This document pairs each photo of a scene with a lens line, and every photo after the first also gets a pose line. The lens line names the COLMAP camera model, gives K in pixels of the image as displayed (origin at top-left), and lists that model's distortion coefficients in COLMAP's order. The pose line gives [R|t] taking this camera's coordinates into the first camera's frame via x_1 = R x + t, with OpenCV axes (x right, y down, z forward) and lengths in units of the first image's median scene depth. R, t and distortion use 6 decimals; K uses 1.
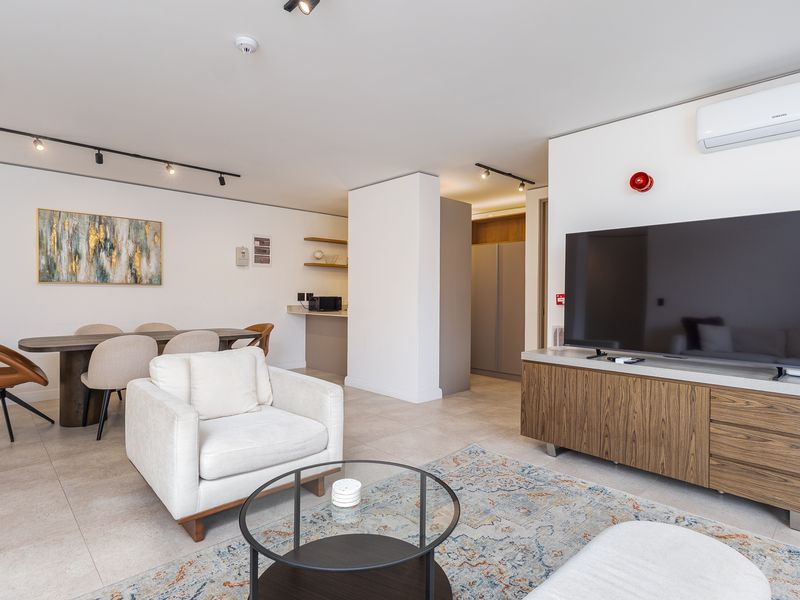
lens RADIAL K [[430.5, 0, 396.5], [0, 430.5, 290.8], [0, 0, 1]] dist [0.019273, 0.000154]
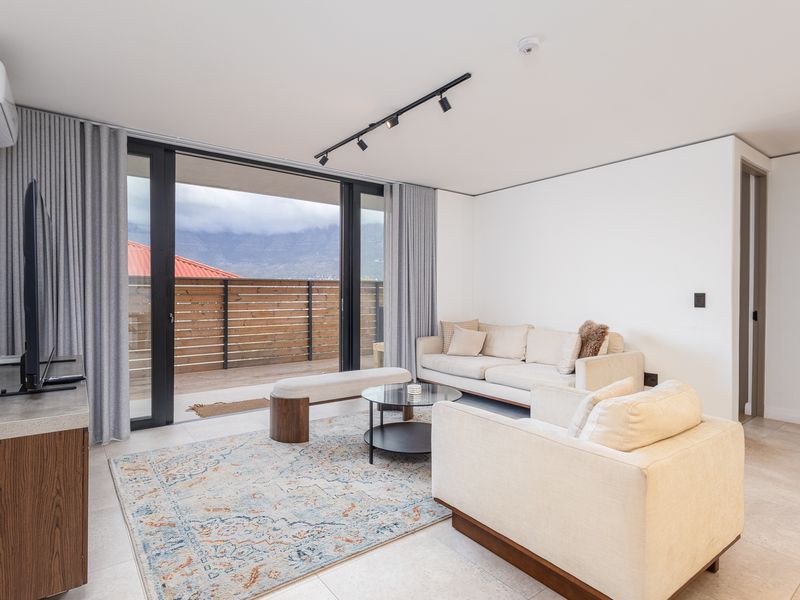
lens RADIAL K [[430.5, 0, 396.5], [0, 430.5, 290.8], [0, 0, 1]] dist [0.019273, 0.000154]
pose [[-0.994688, -0.013635, 0.102025, -0.133915], [-0.013367, 0.999905, 0.003312, -0.006442], [-0.102060, 0.001931, -0.994776, 1.818164]]
